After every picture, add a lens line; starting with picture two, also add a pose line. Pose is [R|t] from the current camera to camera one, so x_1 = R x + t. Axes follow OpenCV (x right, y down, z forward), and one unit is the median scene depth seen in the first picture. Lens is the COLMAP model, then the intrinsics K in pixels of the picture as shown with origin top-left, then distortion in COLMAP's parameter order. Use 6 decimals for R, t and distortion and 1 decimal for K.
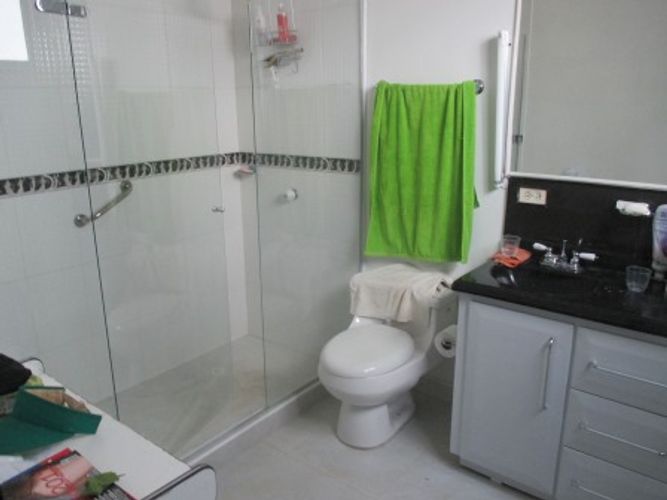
lens RADIAL K [[570.1, 0, 333.5], [0, 570.1, 250.0], [0, 0, 1]] dist [-0.009831, -0.004287]
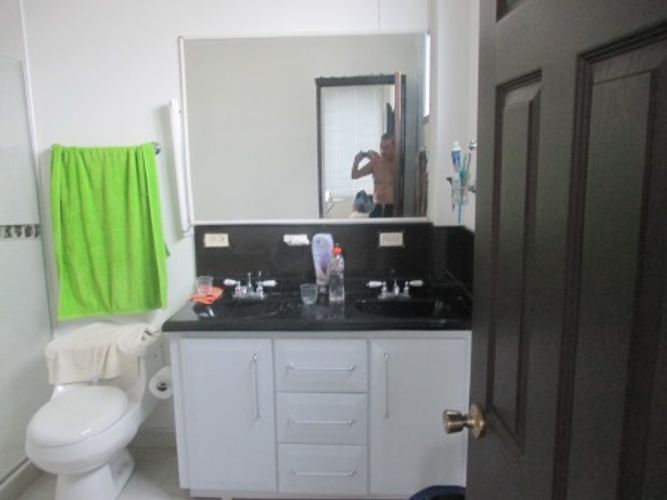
lens RADIAL K [[570.1, 0, 333.5], [0, 570.1, 250.0], [0, 0, 1]] dist [-0.009831, -0.004287]
pose [[0.829081, -0.107006, 0.548794, -0.084428], [0.167204, 0.984050, -0.060726, 0.032632], [-0.533543, 0.142107, 0.833749, -0.079947]]
